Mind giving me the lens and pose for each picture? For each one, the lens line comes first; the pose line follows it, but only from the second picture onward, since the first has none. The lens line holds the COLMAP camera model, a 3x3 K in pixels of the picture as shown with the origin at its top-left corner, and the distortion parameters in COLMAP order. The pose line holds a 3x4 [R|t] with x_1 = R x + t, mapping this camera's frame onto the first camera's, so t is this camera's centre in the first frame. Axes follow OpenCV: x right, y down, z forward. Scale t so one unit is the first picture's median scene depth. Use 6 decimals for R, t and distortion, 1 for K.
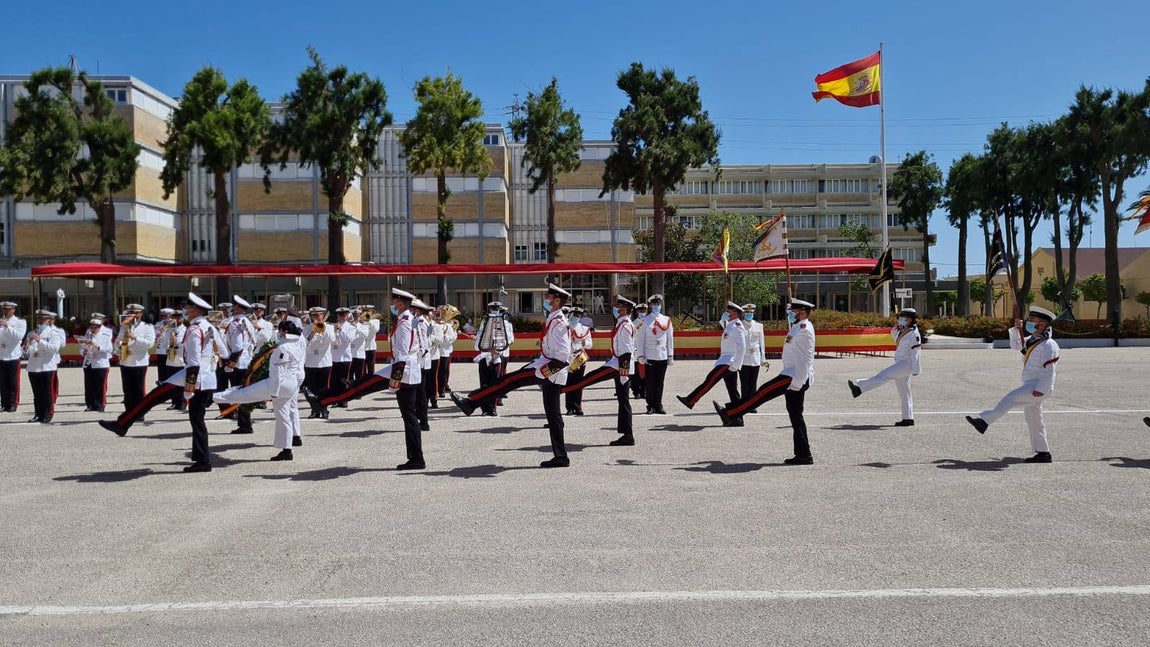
lens RADIAL K [[926.1, 0, 565.6], [0, 926.1, 322.1], [0, 0, 1]] dist [0.063975, -0.045074]
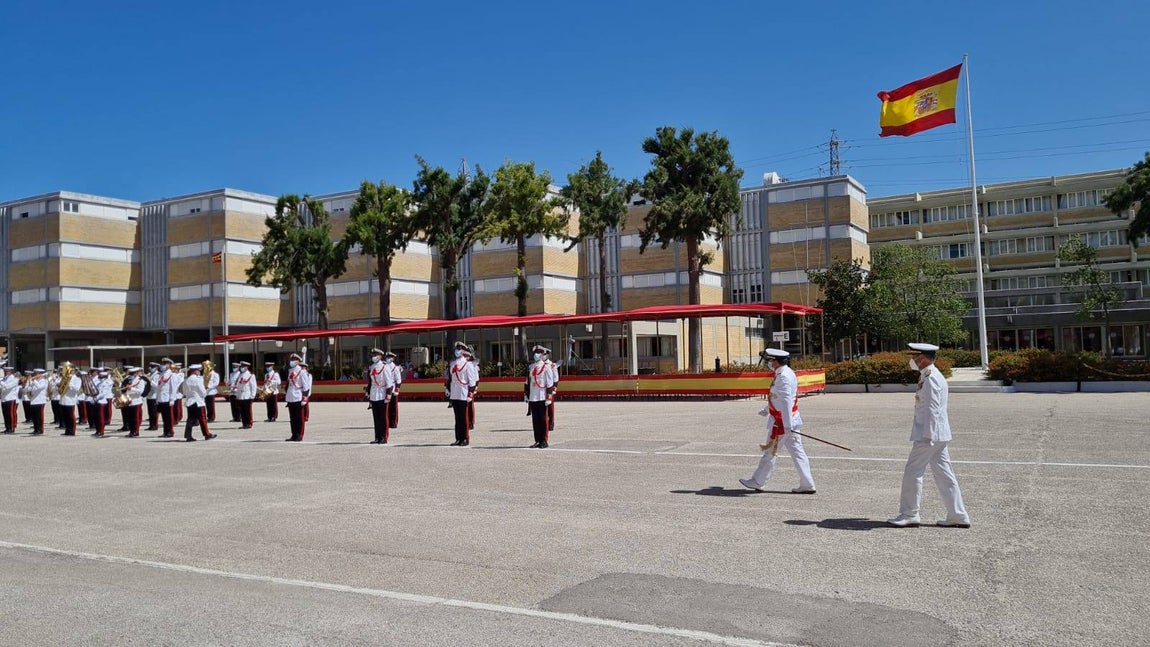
lens RADIAL K [[920.3, 0, 564.0], [0, 920.3, 330.8], [0, 0, 1]] dist [0.066510, -0.049098]
pose [[0.836979, -0.031395, -0.546333, 0.560822], [0.012025, 0.999167, -0.038994, 0.000236], [0.547103, 0.026067, 0.836660, 0.041324]]
